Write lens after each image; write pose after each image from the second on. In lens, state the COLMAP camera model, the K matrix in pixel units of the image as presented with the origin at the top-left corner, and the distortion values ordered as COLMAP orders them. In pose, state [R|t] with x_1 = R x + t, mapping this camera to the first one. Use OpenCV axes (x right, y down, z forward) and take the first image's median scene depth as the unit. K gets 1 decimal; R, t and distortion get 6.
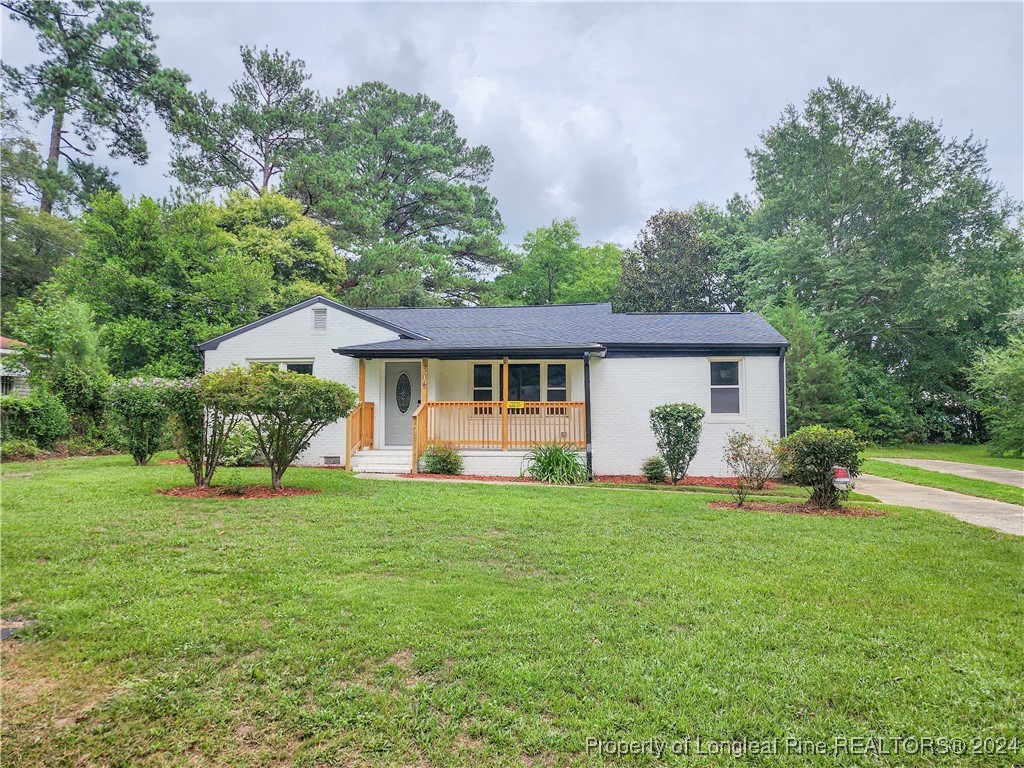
lens RADIAL K [[698.7, 0, 513.0], [0, 698.7, 379.3], [0, 0, 1]] dist [0.008901, 0.002891]
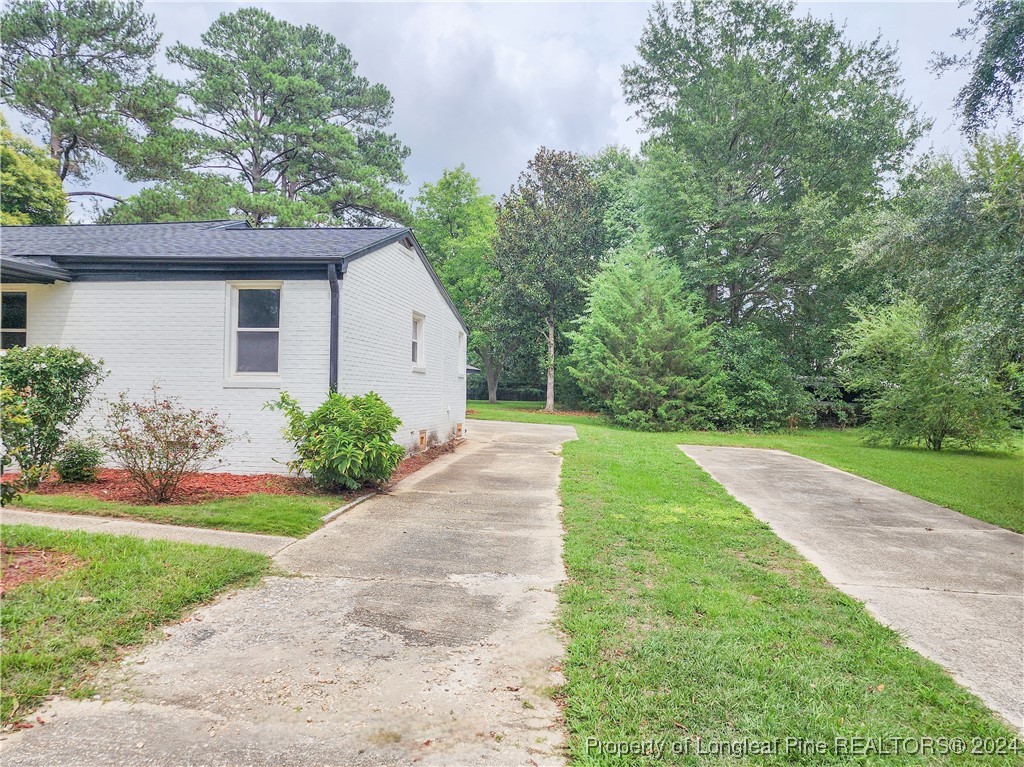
lens RADIAL K [[699.4, 0, 500.5], [0, 699.4, 386.0], [0, 0, 1]] dist [0.001593, -0.000628]
pose [[0.999197, 0.015694, -0.036857, 0.333654], [-0.014143, 0.999019, 0.041969, 0.019267], [0.037479, -0.041414, 0.998439, 0.238701]]
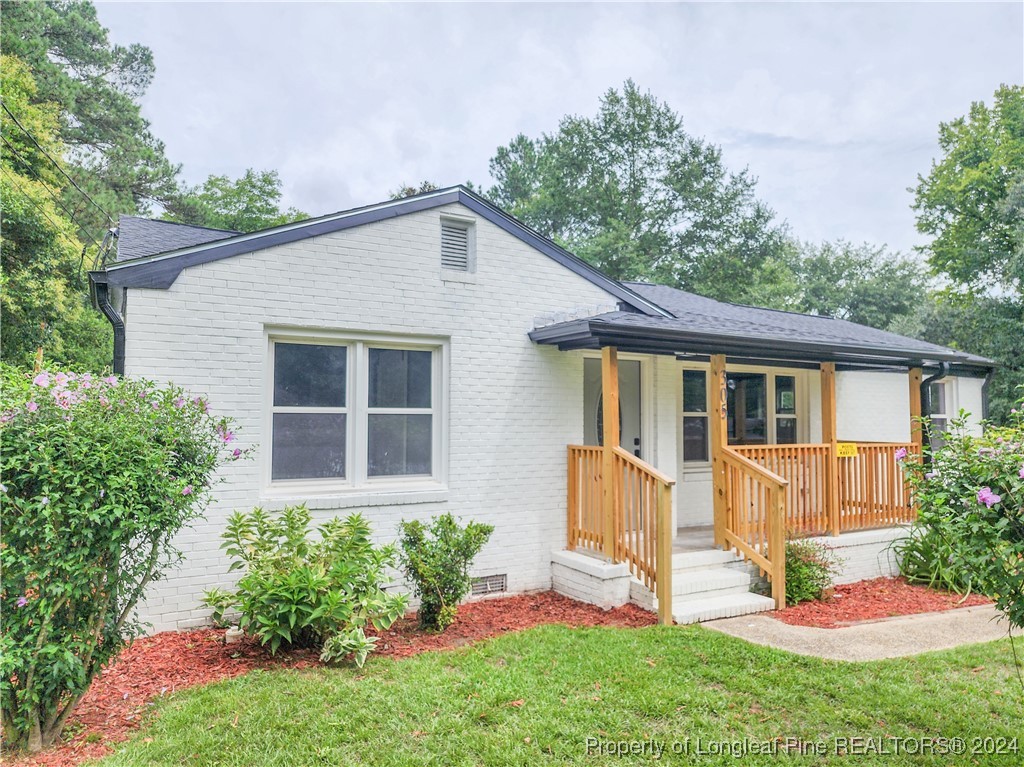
lens RADIAL K [[698.7, 0, 513.0], [0, 698.7, 378.8], [0, 0, 1]] dist [0.008901, 0.002891]
pose [[0.819879, 0.038455, 0.571244, -0.300735], [-0.044903, 0.998987, -0.002803, -0.004031], [-0.570774, -0.023353, 0.820775, 0.396094]]
